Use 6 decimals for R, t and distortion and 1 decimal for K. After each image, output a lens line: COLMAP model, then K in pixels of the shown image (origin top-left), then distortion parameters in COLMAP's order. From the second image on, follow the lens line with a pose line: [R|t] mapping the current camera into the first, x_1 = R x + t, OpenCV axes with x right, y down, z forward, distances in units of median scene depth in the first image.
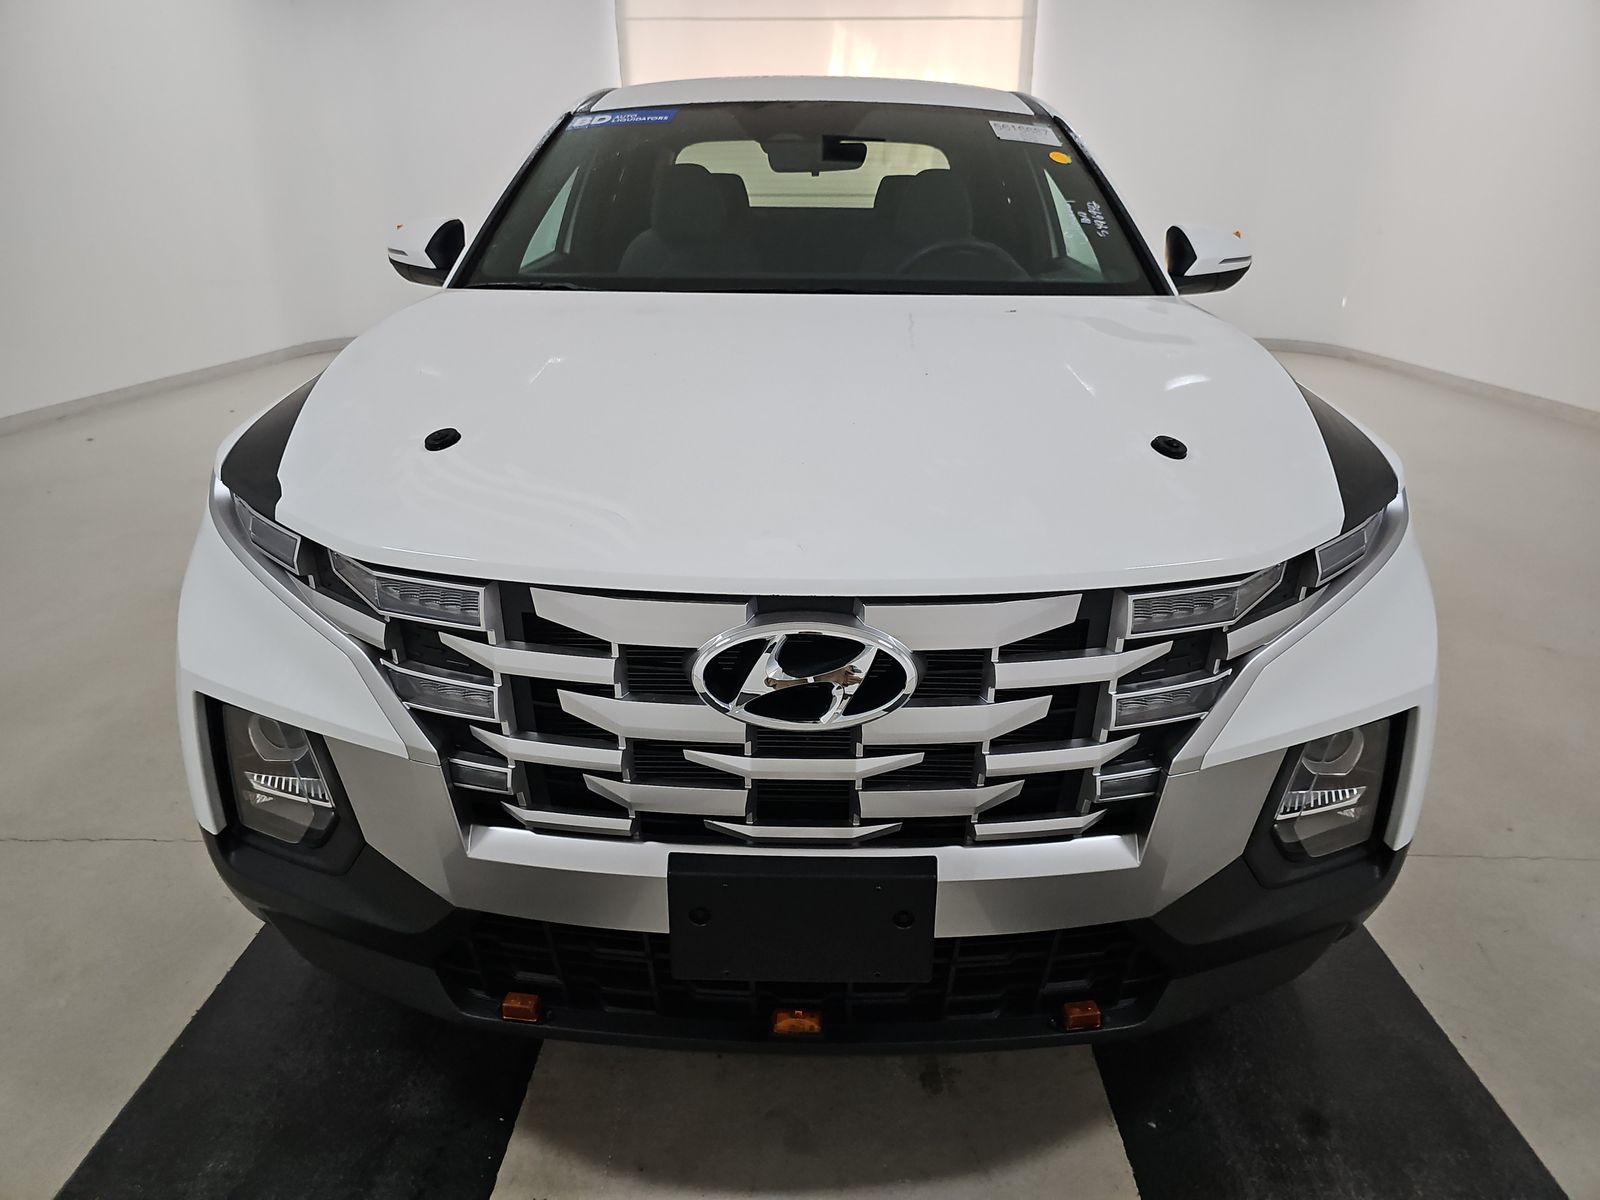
lens RADIAL K [[1079.8, 0, 802.4], [0, 1079.8, 600.9], [0, 0, 1]] dist [0.008244, 0.001531]
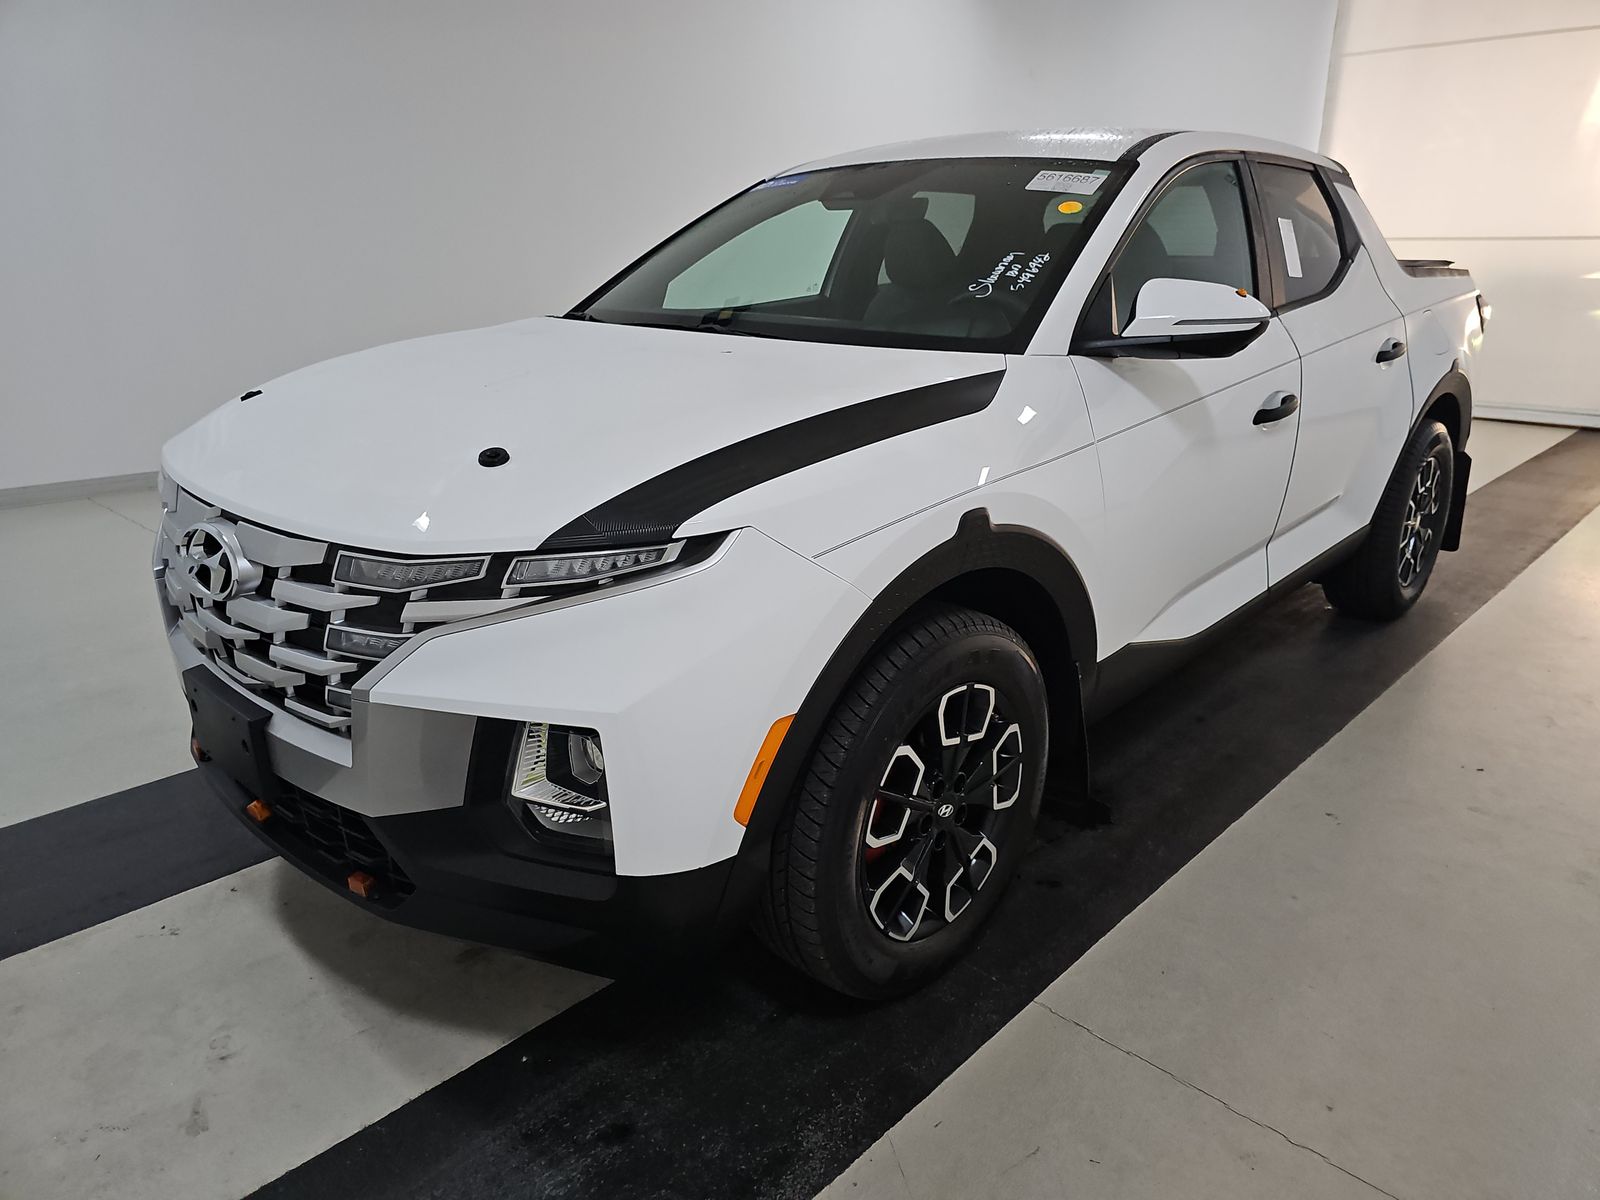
lens RADIAL K [[1079.8, 0, 807.1], [0, 1079.8, 601.5], [0, 0, 1]] dist [0.008244, 0.001531]
pose [[0.740008, 0.213575, -0.637788, 1.220953], [-0.236800, 0.970263, 0.050157, -0.112602], [0.629534, 0.113912, 0.768577, 0.276691]]
